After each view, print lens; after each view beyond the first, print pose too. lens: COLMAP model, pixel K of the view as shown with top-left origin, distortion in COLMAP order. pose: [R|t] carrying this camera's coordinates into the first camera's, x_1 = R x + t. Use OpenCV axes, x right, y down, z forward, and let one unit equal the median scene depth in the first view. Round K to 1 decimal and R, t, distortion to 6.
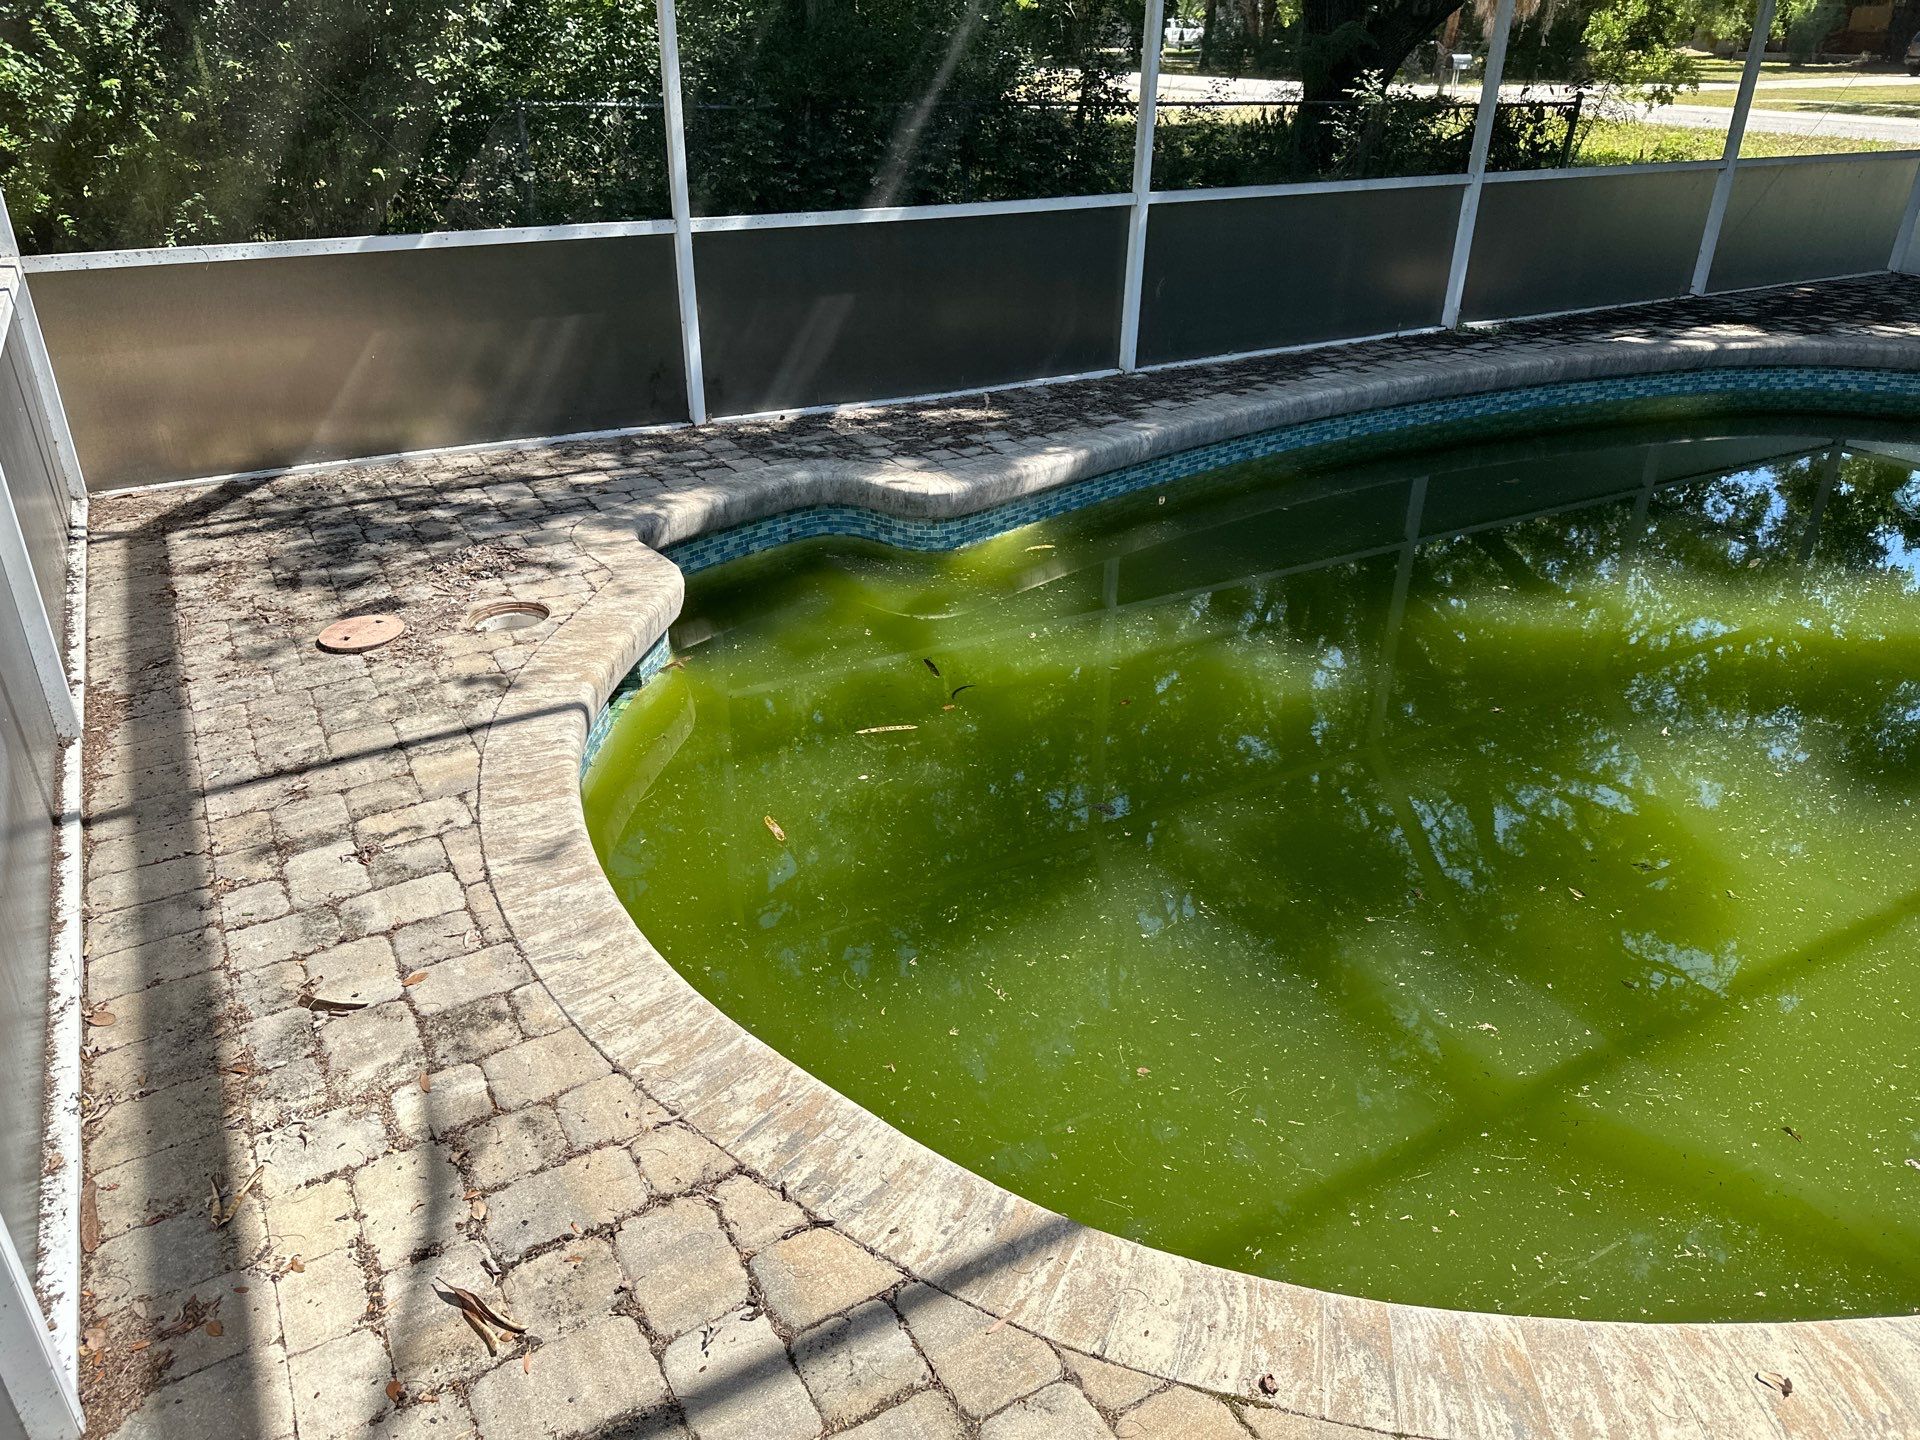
lens RADIAL K [[1334.2, 0, 949.6], [0, 1334.2, 704.1], [0, 0, 1]] dist [0.065887, -0.084210]
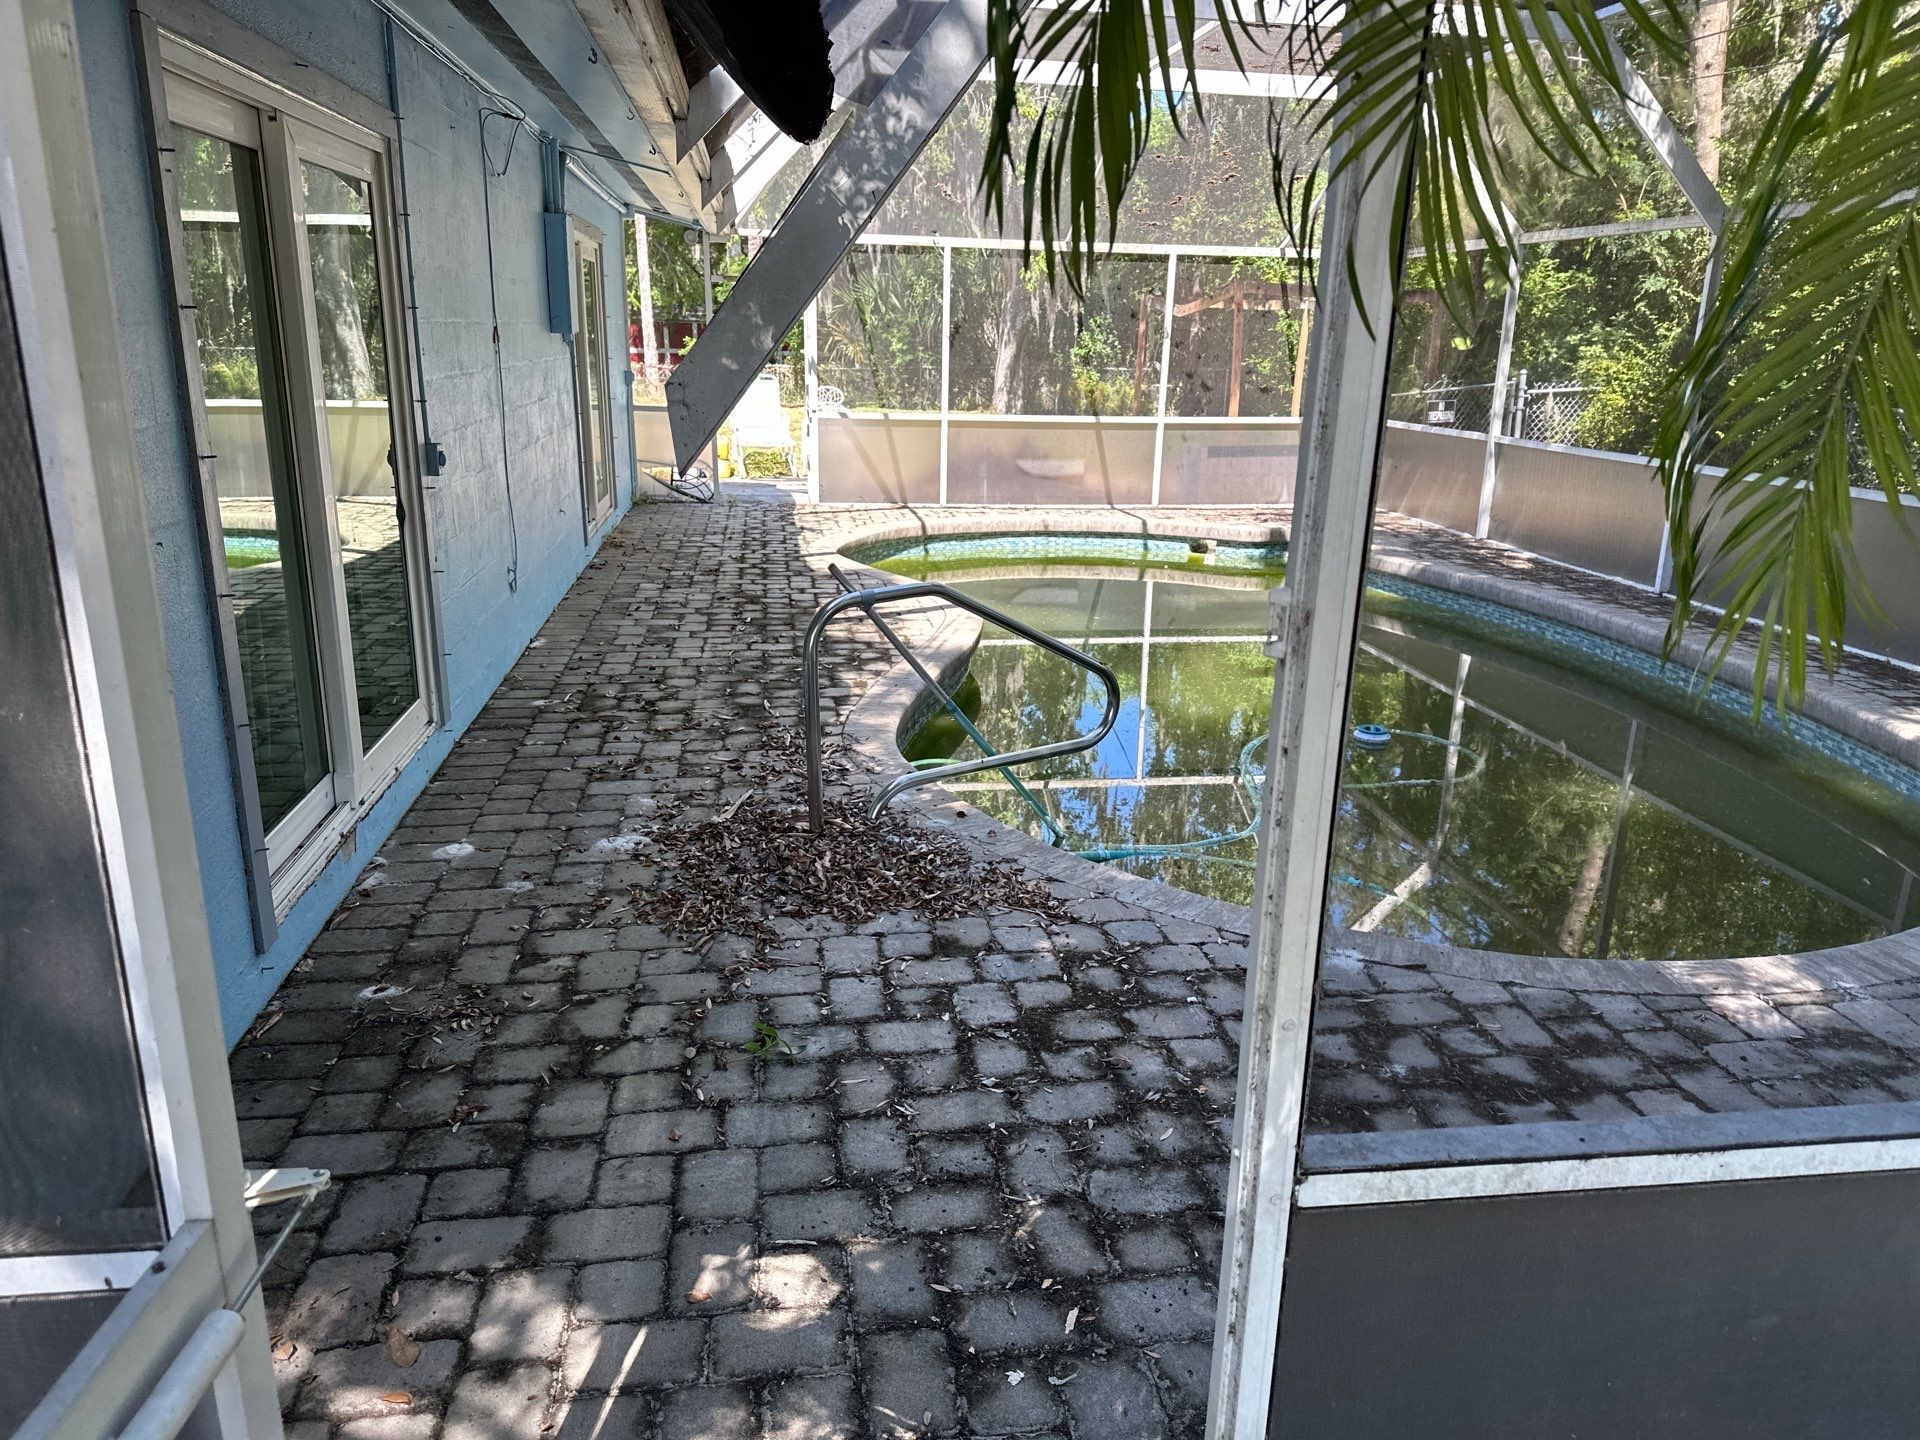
lens RADIAL K [[1334.2, 0, 975.6], [0, 1334.2, 716.3], [0, 0, 1]] dist [0.065887, -0.084210]
pose [[-0.350508, 0.238654, -0.905643, 2.152767], [-0.446661, 0.807337, 0.385618, -0.499036], [0.823188, 0.539678, -0.176380, 1.053682]]
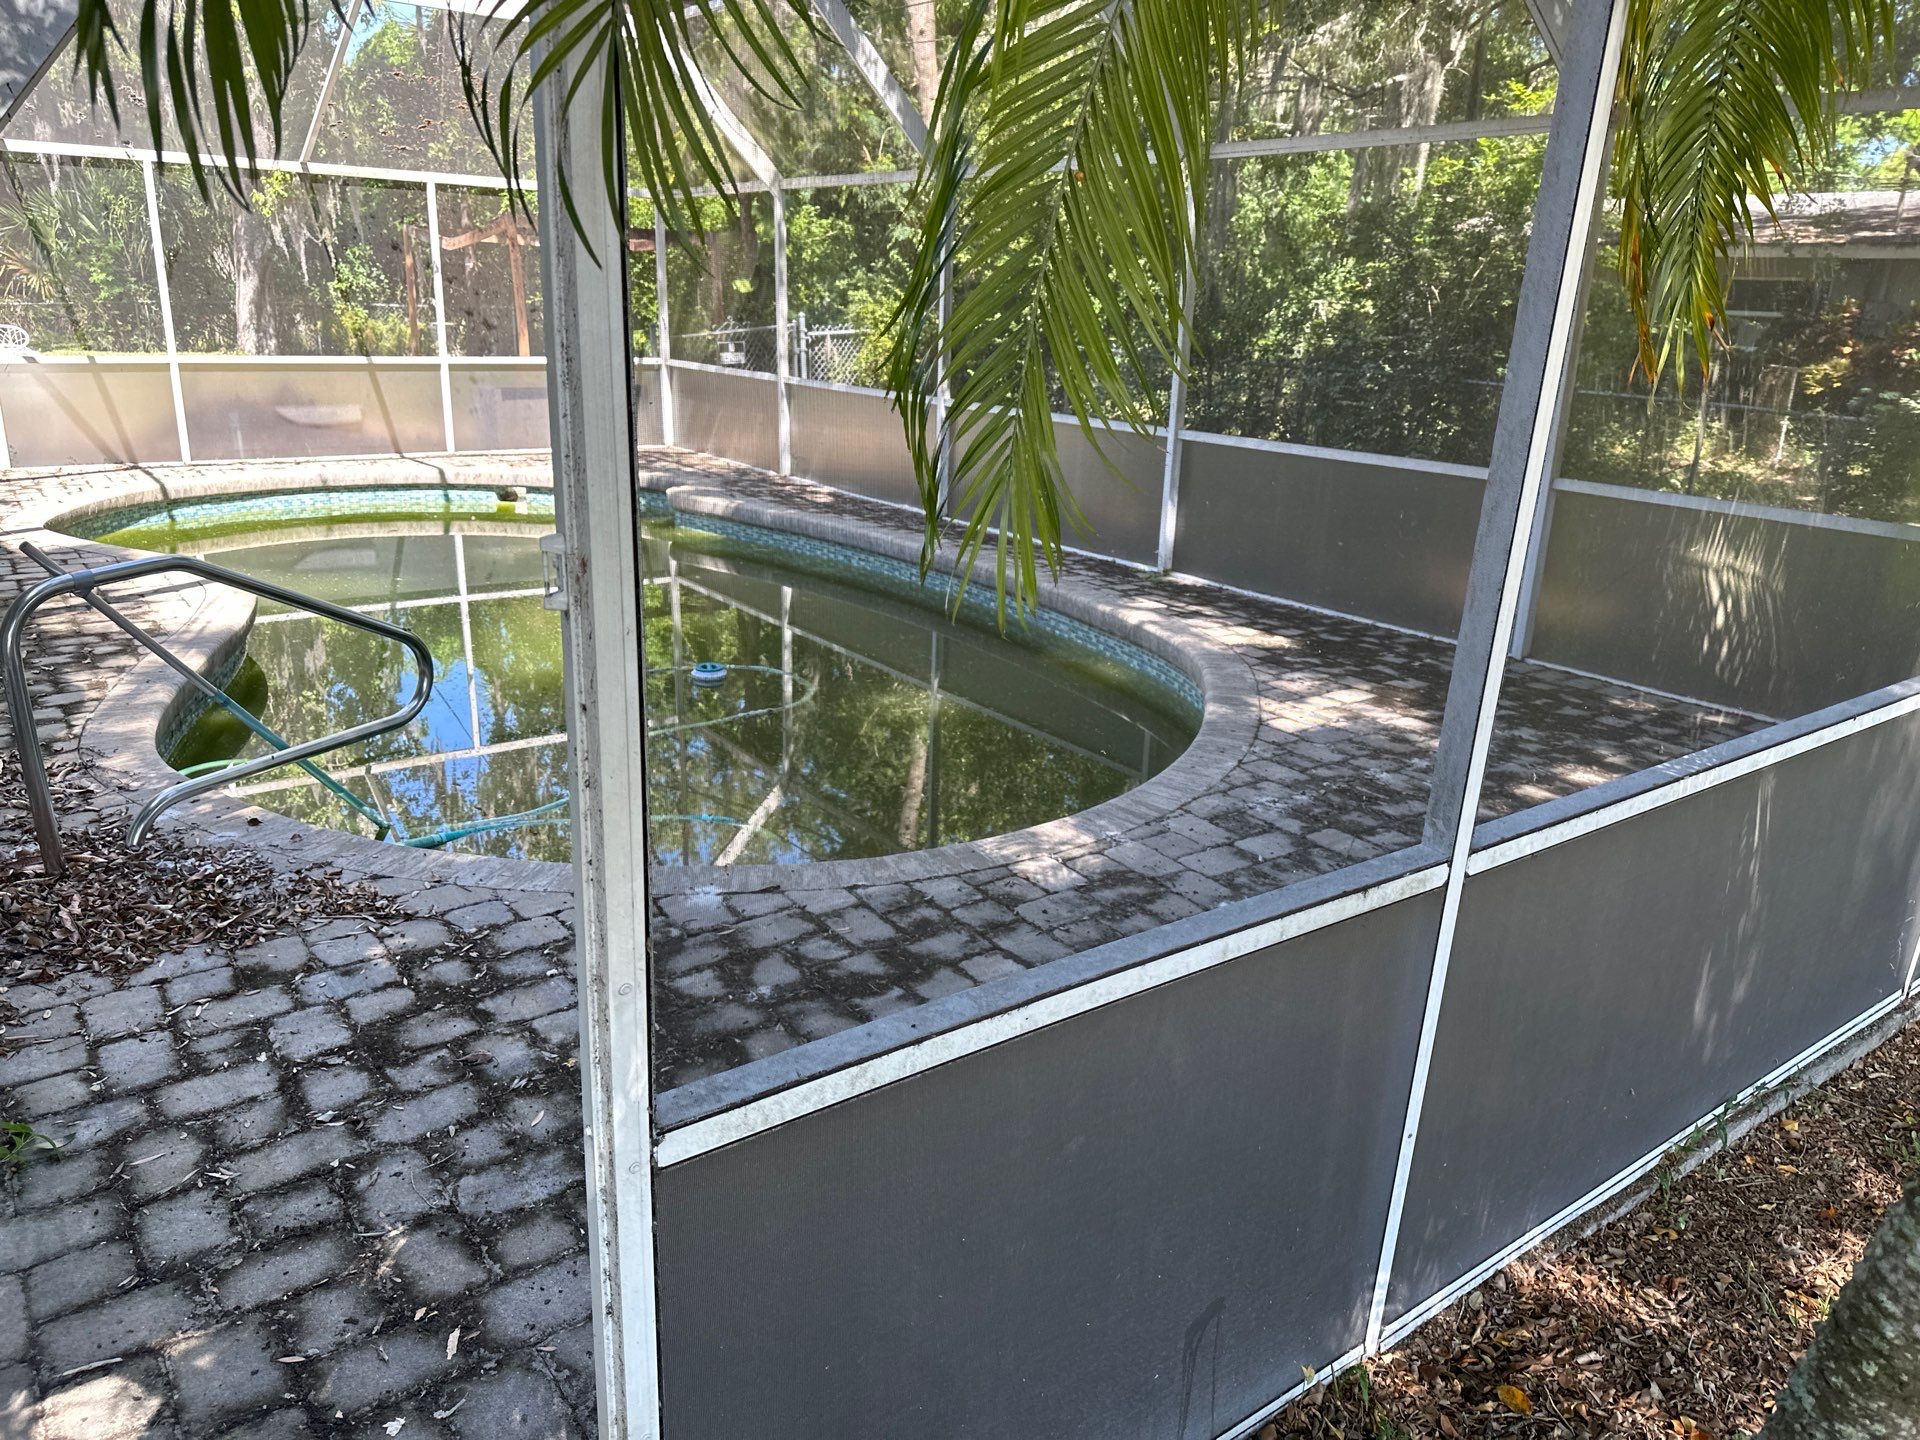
lens RADIAL K [[1334.2, 0, 977.9], [0, 1334.2, 706.7], [0, 0, 1]] dist [0.065887, -0.084210]
pose [[0.139668, 0.284855, -0.948341, 2.144304], [-0.476731, 0.858767, 0.187738, -0.501039], [0.867883, 0.425883, 0.255741, 1.059397]]
